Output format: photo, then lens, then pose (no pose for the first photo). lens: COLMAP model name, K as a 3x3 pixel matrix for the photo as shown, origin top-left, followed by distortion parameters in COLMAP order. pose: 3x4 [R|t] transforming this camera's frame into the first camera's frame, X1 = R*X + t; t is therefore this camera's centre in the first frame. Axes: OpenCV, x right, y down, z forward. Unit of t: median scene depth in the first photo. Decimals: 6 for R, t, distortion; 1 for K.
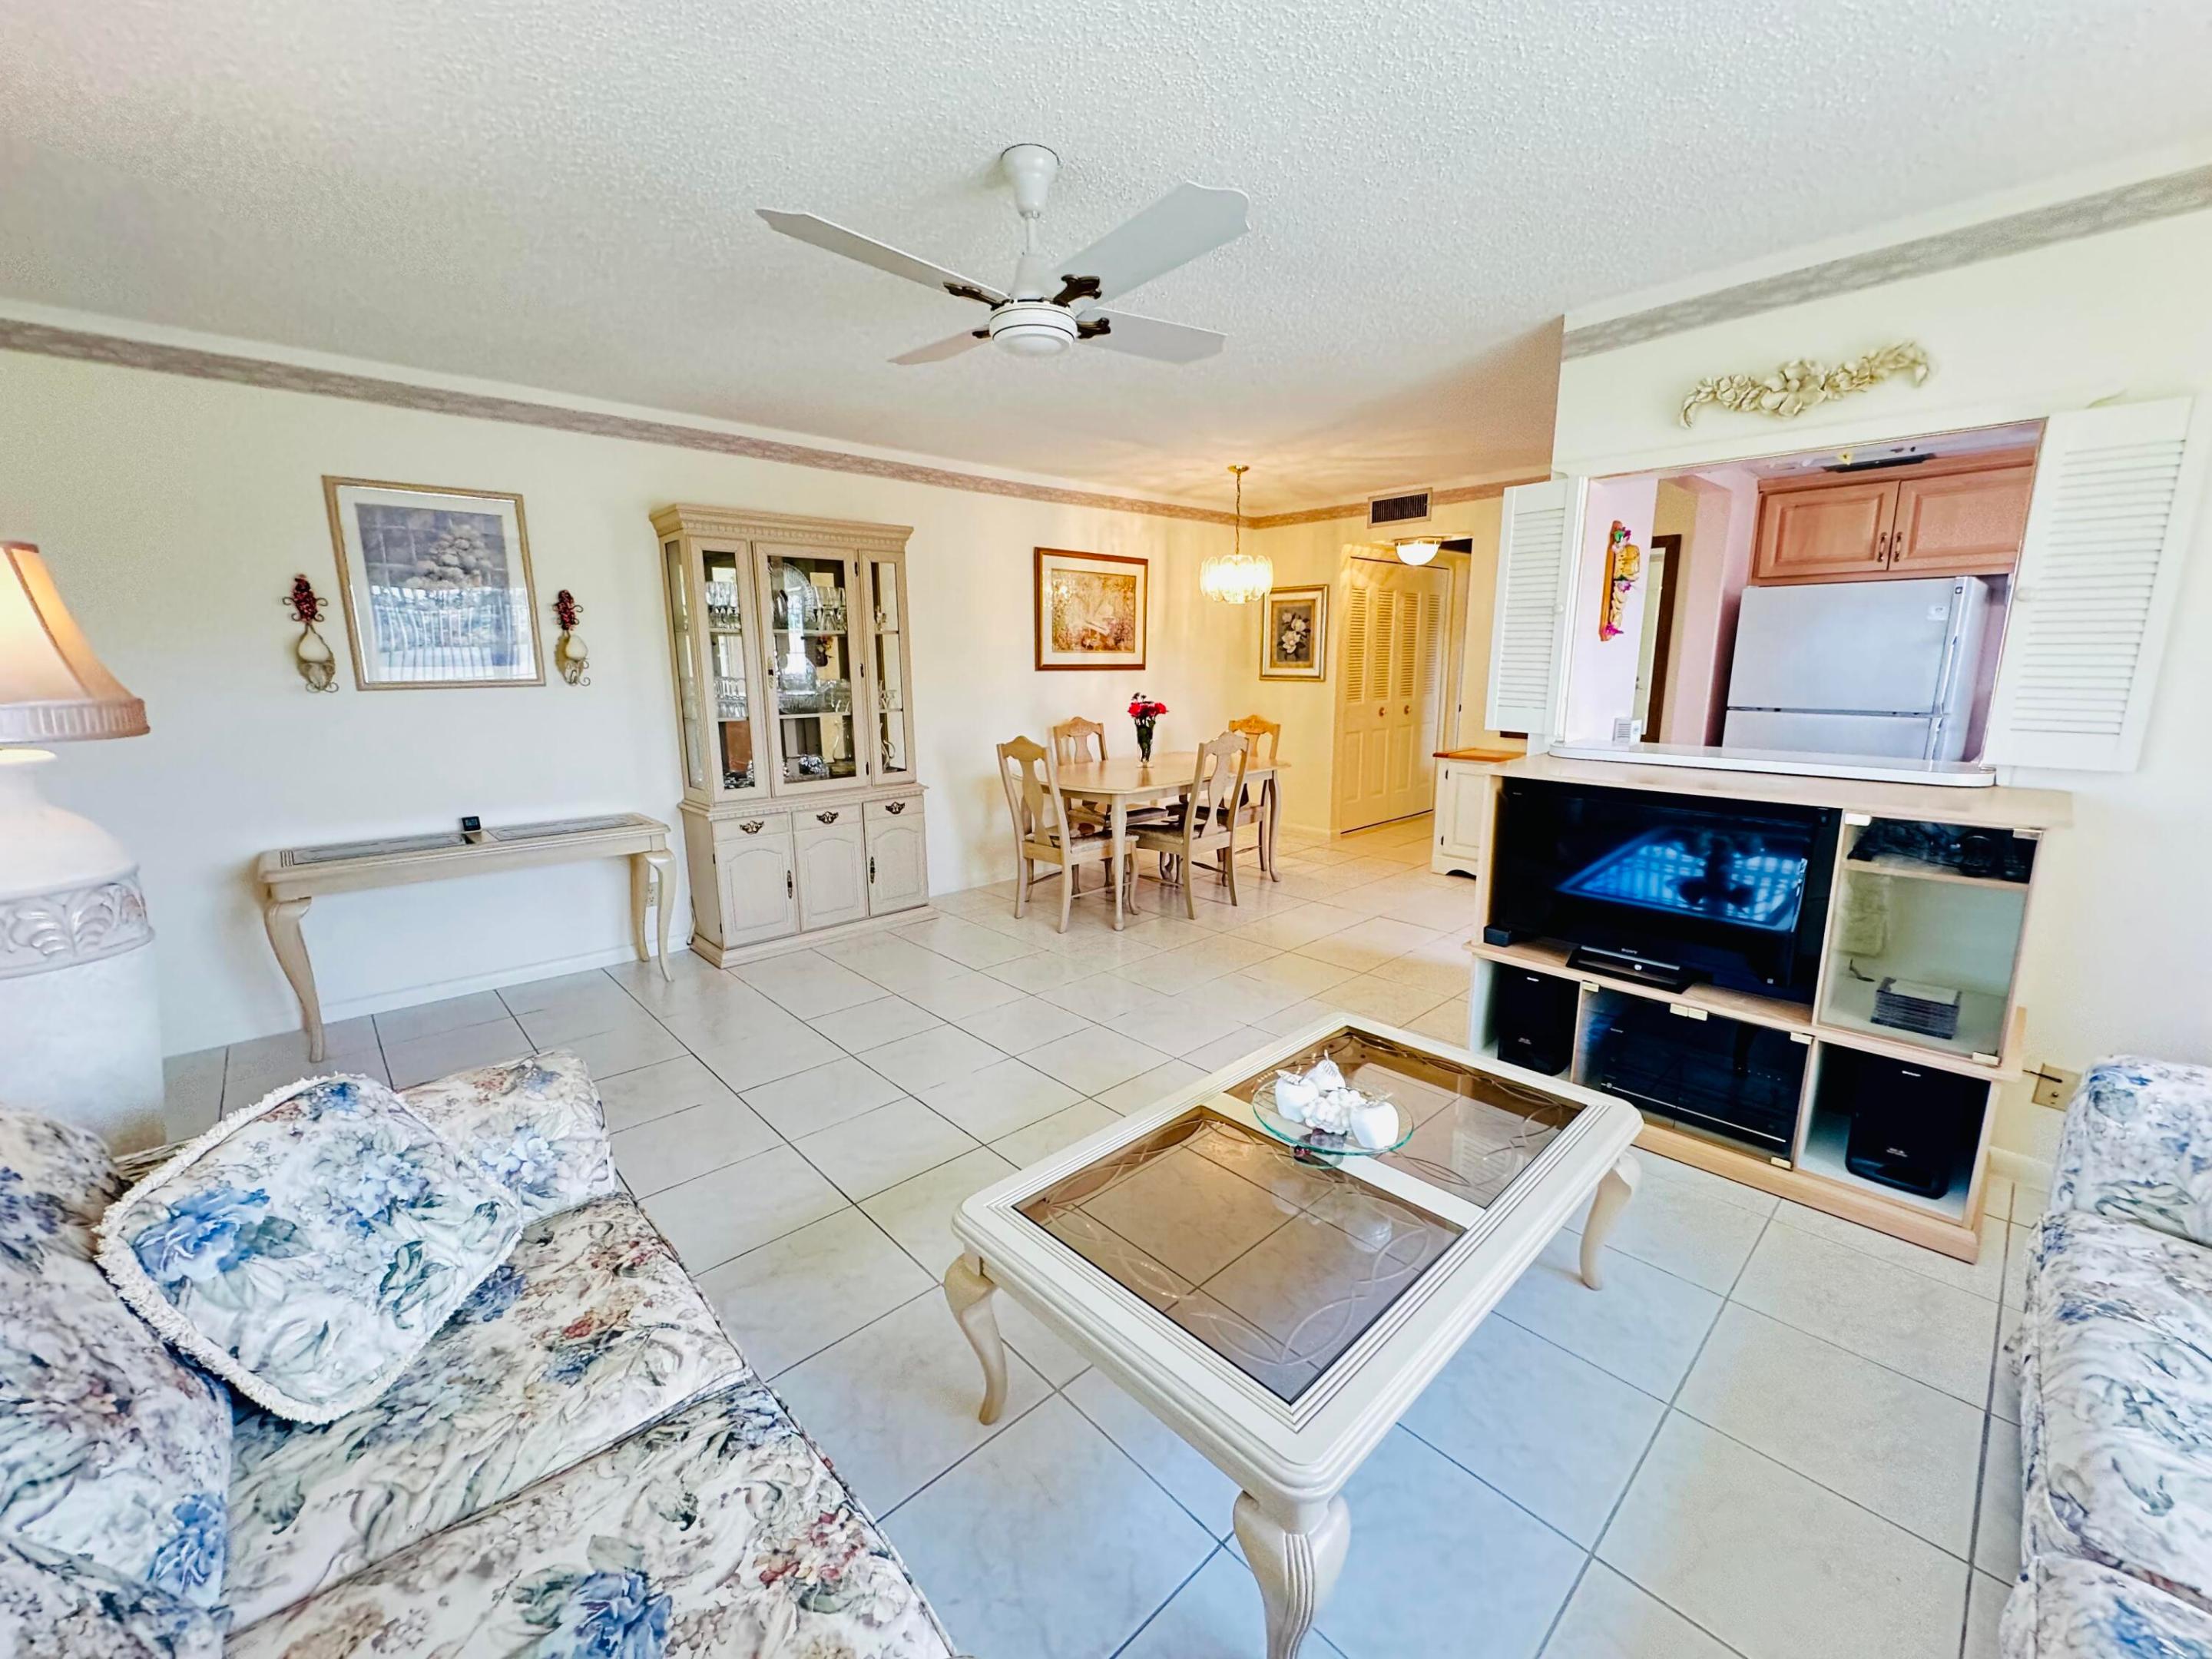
lens RADIAL K [[884.0, 0, 1106.0], [0, 884.0, 829.5], [0, 0, 1]] dist [-0.000746, -0.000227]
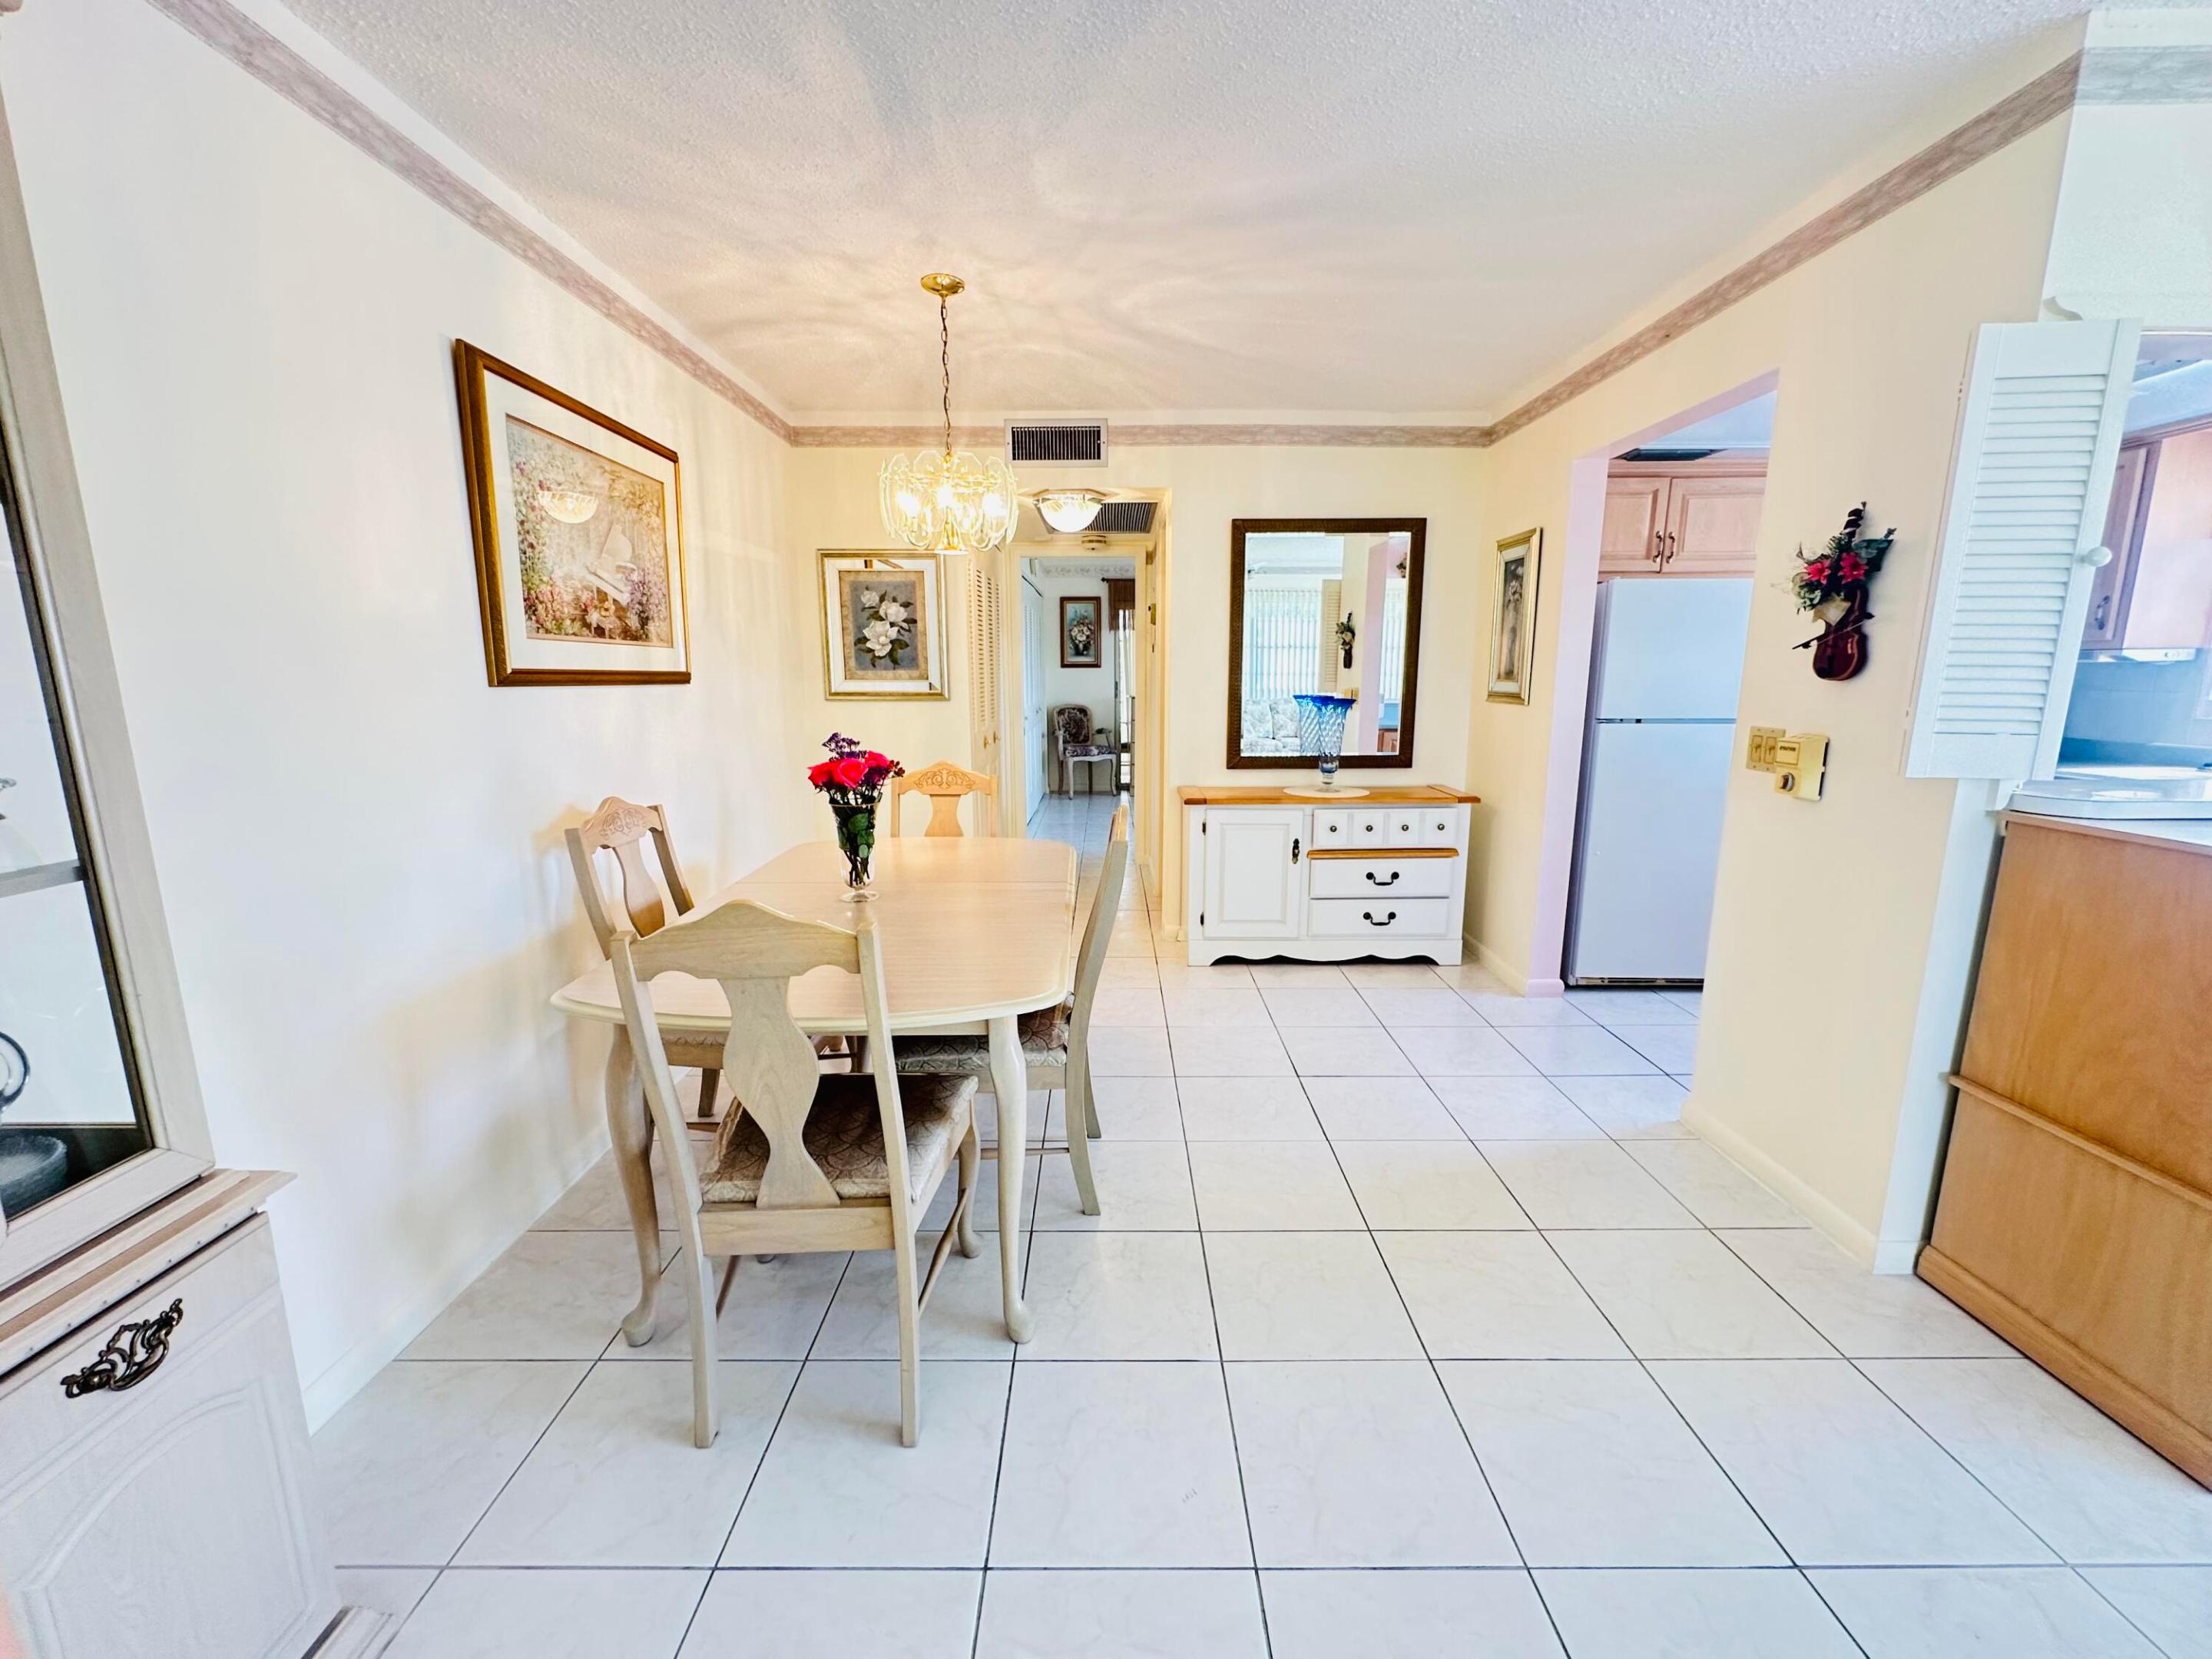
lens RADIAL K [[884.0, 0, 1106.0], [0, 884.0, 829.5], [0, 0, 1]] dist [-0.000746, -0.000227]
pose [[0.683477, -0.124573, 0.719264, -0.169003], [0.138757, 0.989537, 0.039530, -0.095107], [-0.716663, 0.072785, 0.693611, 0.540131]]
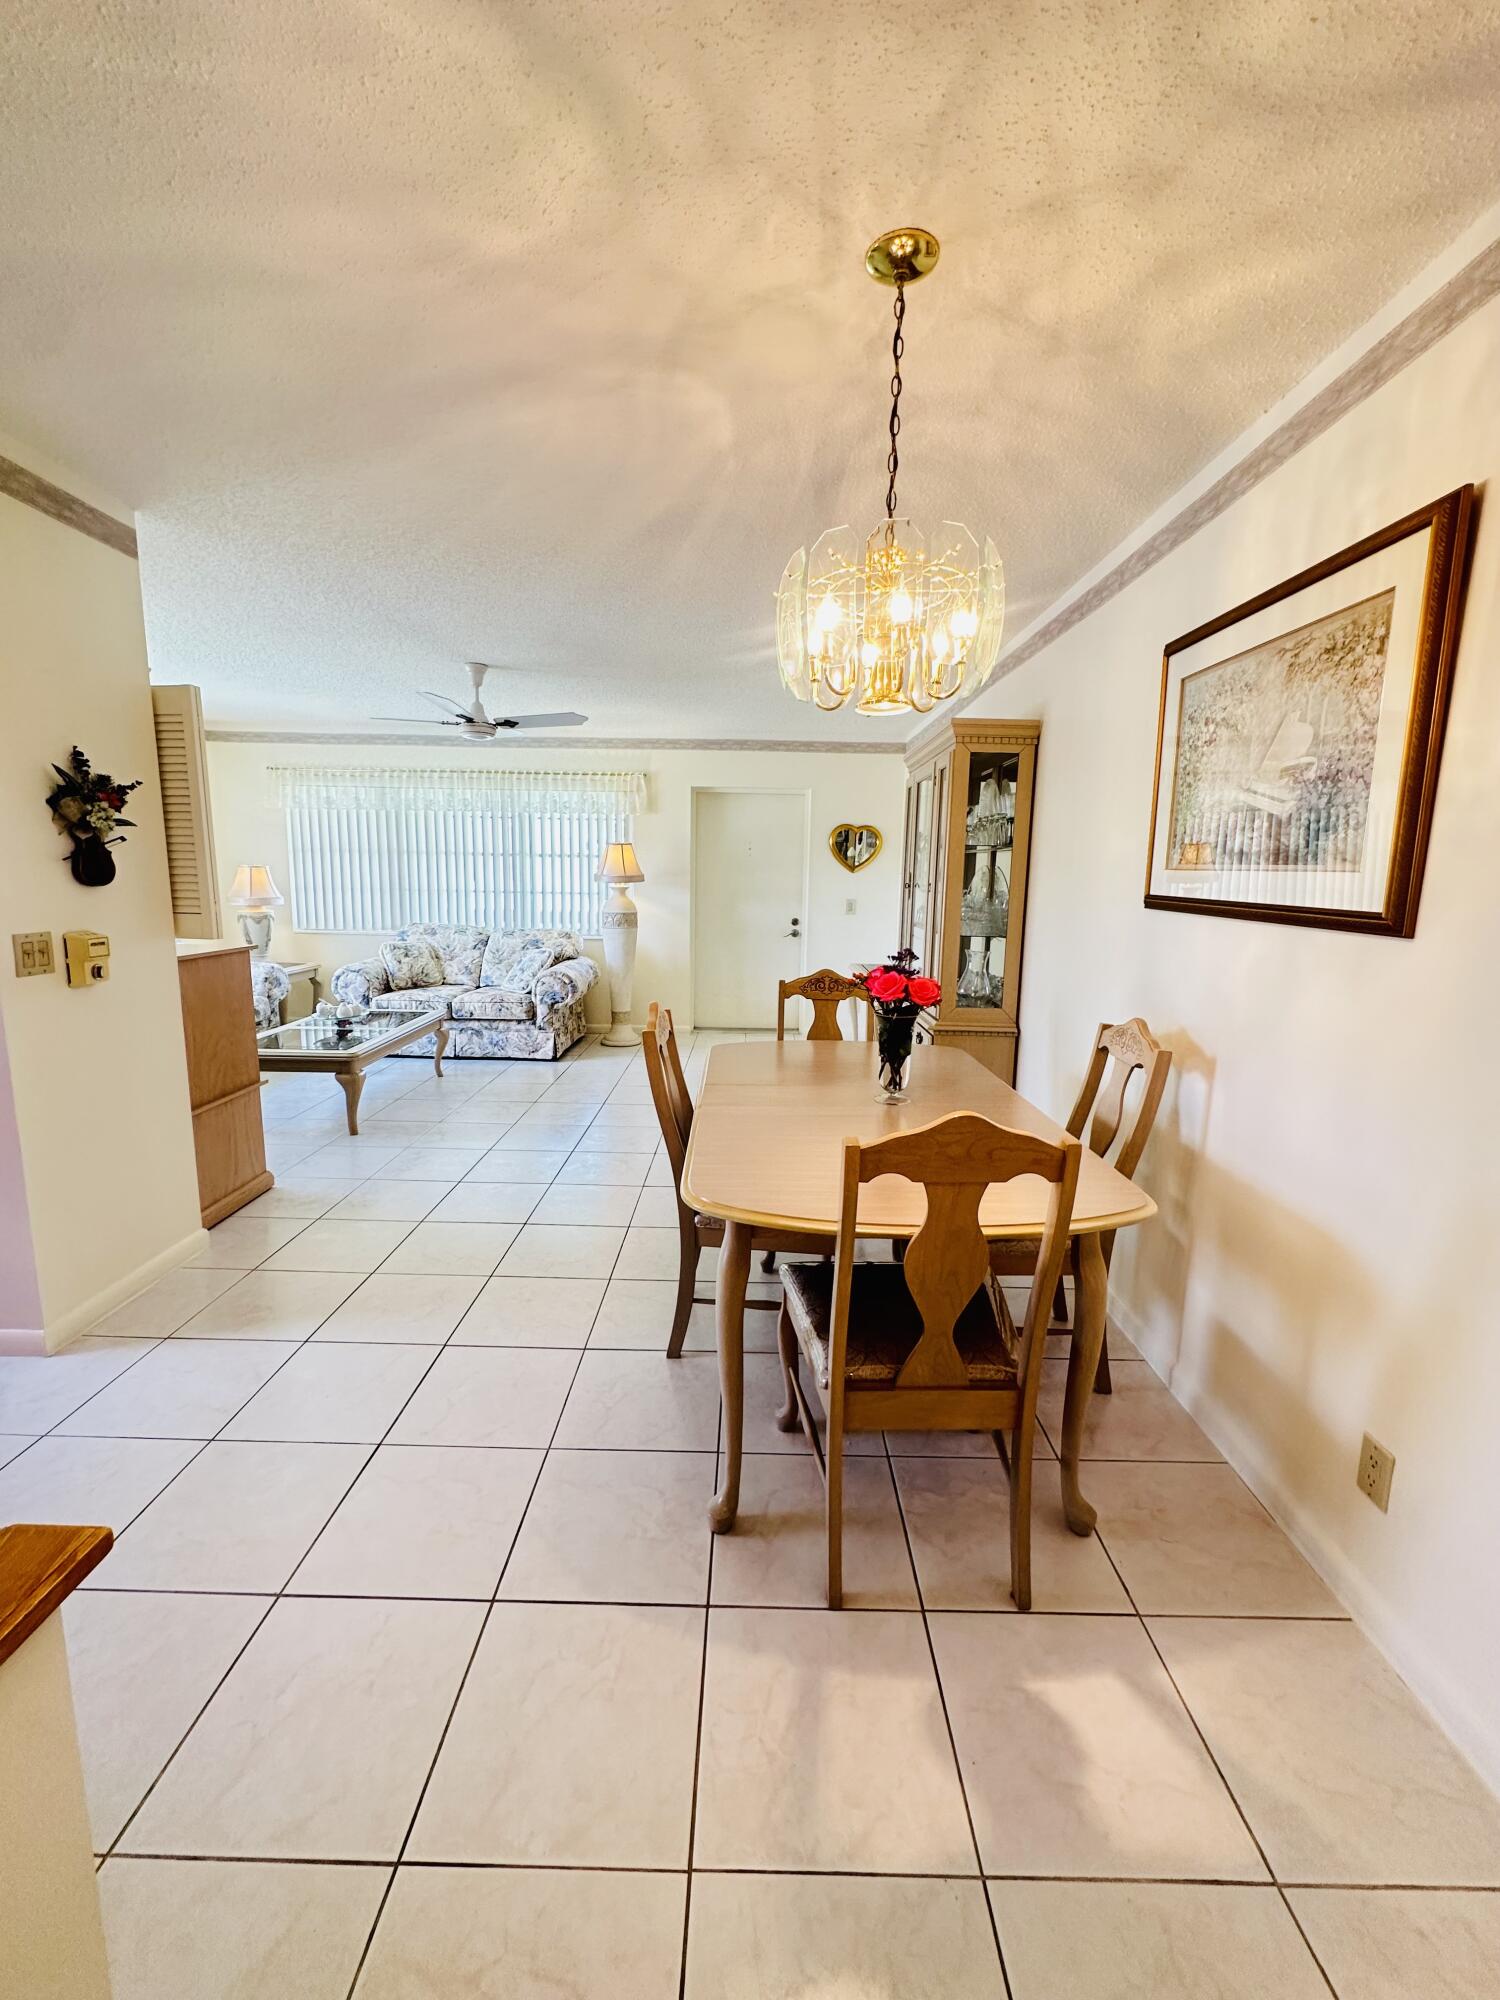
lens RADIAL K [[797.5, 0, 750.0], [0, 797.5, 1000.0], [0, 0, 1]] dist [-0.003209, 0.000765]
pose [[-0.687818, 0.109534, -0.717572, 0.366090], [-0.154243, 0.943920, 0.291932, -0.215381], [0.709307, 0.311477, -0.632350, 1.085831]]
